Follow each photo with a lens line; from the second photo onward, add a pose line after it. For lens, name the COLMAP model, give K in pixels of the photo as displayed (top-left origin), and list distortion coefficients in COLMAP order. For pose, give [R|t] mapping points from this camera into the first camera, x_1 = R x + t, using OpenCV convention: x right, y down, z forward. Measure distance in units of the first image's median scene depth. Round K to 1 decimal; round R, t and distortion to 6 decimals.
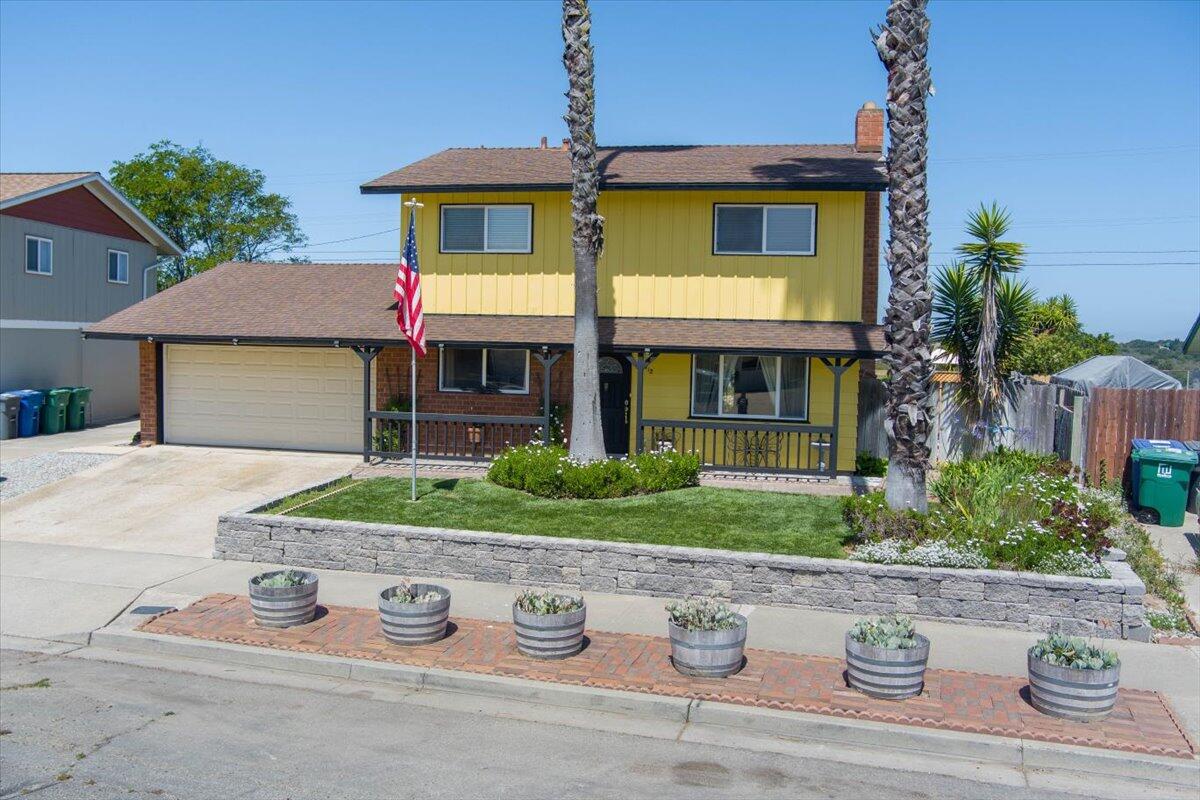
lens RADIAL K [[985.9, 0, 600.0], [0, 985.9, 400.0], [0, 0, 1]] dist [-0.066161, 0.002501]
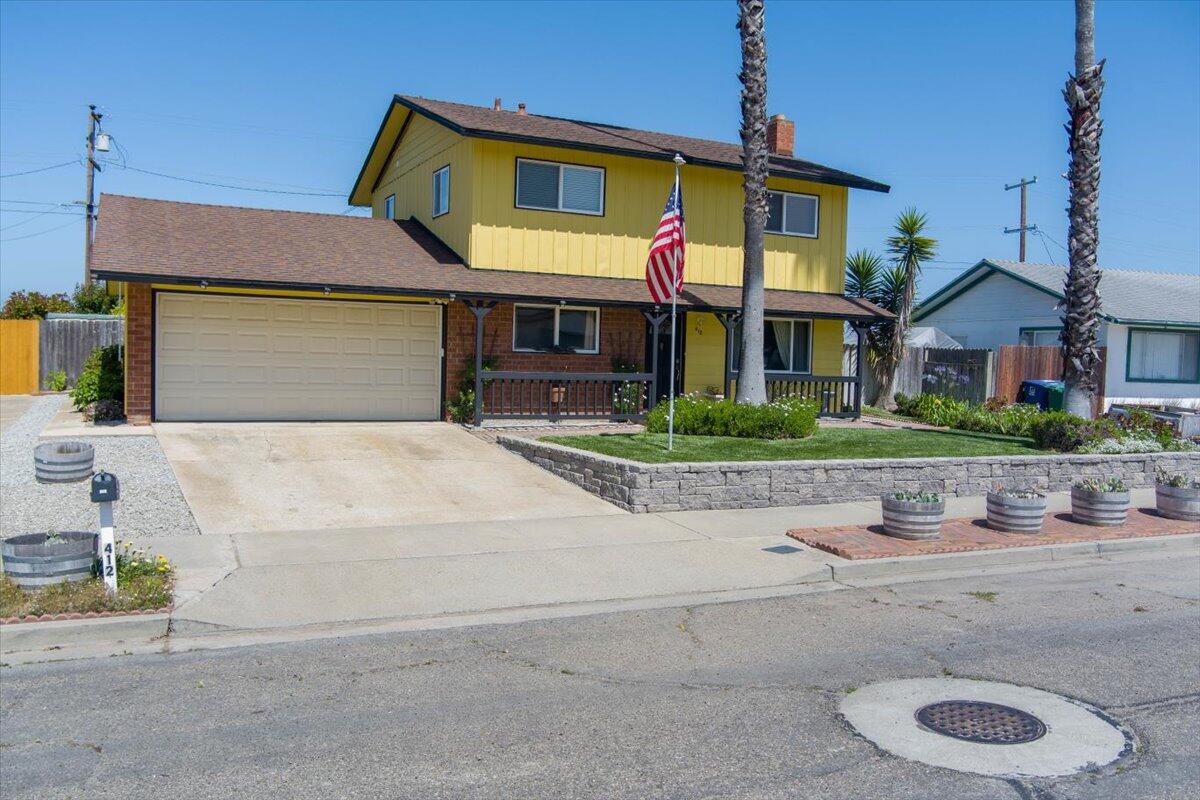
lens RADIAL K [[980.0, 0, 616.6], [0, 980.0, 402.2], [0, 0, 1]] dist [-0.077754, -0.004418]
pose [[0.793776, -0.030021, 0.607469, -0.806858], [0.023555, 0.999549, 0.018619, 0.030827], [-0.607754, -0.000471, 0.794125, 0.215945]]
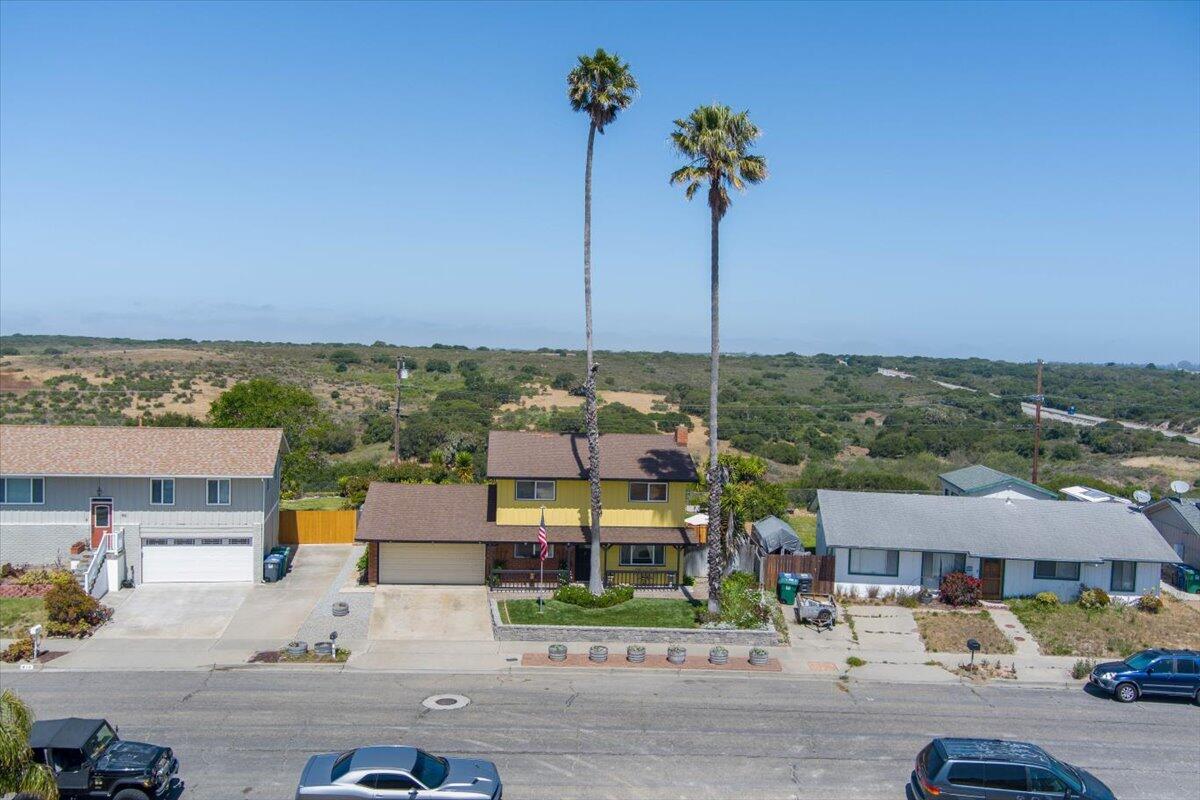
lens RADIAL K [[985.9, 0, 600.0], [0, 985.9, 400.0], [0, 0, 1]] dist [-0.066161, 0.002501]
pose [[0.960124, -0.010238, 0.279387, -0.754824], [0.011292, 0.999934, -0.002164, -0.461688], [-0.279346, 0.005232, 0.960176, -1.619299]]
